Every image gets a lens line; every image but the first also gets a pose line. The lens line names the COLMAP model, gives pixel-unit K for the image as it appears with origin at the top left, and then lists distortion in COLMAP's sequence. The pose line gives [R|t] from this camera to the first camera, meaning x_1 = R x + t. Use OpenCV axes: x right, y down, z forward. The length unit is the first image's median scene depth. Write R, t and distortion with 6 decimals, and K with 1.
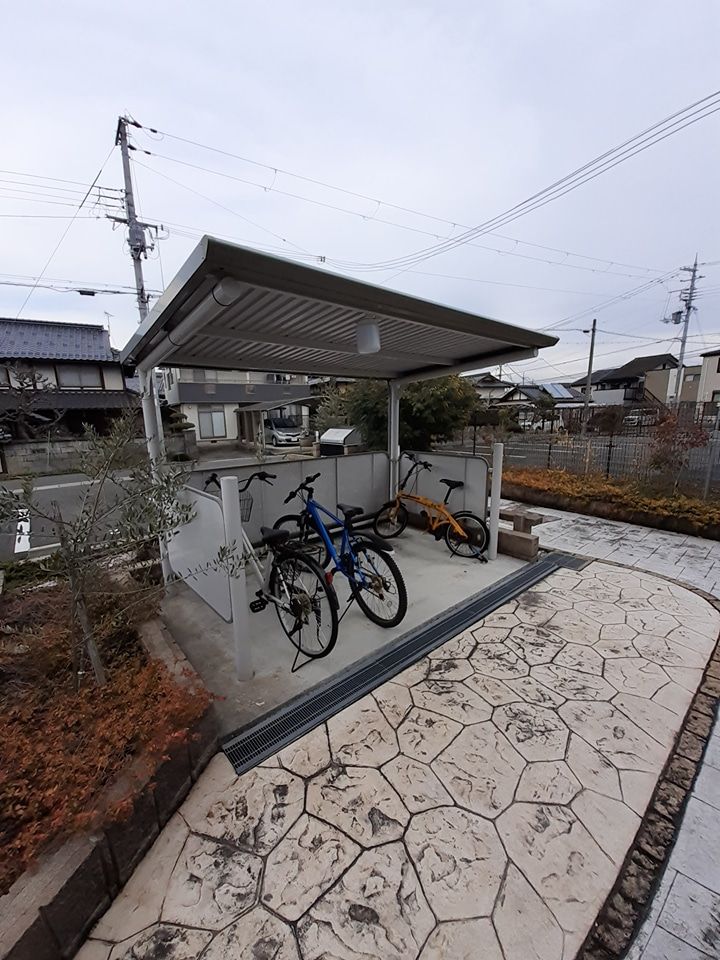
lens RADIAL K [[372.5, 0, 360.0], [0, 372.5, 480.0], [0, 0, 1]] dist [-0.000481, -0.000020]
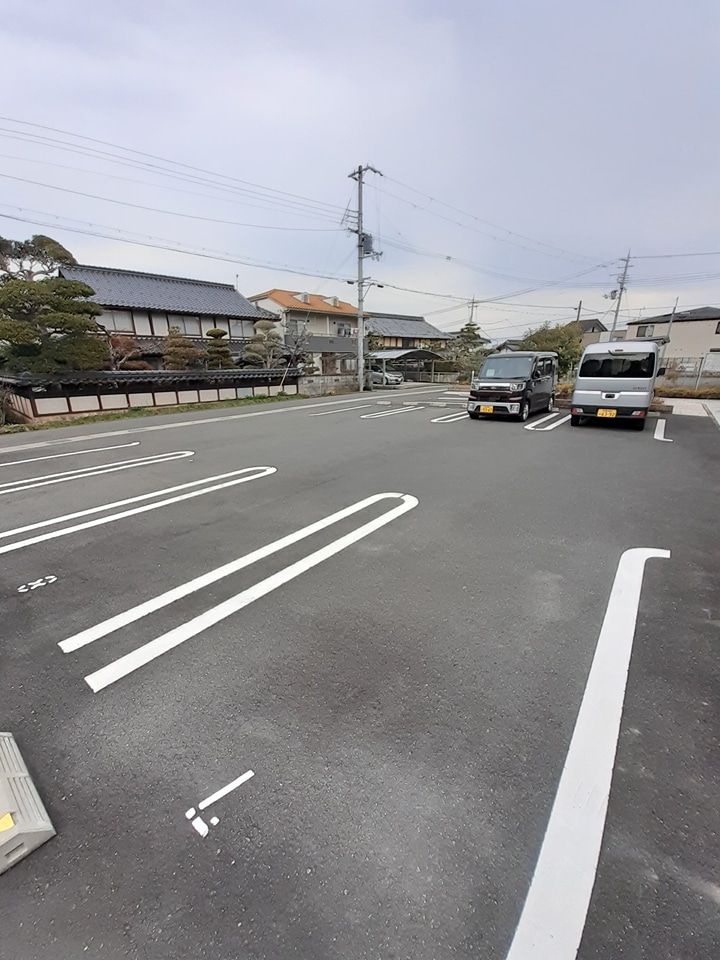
lens RADIAL K [[383.9, 0, 360.0], [0, 383.9, 480.0], [0, 0, 1]] dist [0.010396, -0.000012]
pose [[0.977753, -0.045948, 0.204663, -0.492093], [0.022598, 0.993109, 0.114999, 0.077238], [-0.208536, -0.107816, 0.972054, -0.344012]]
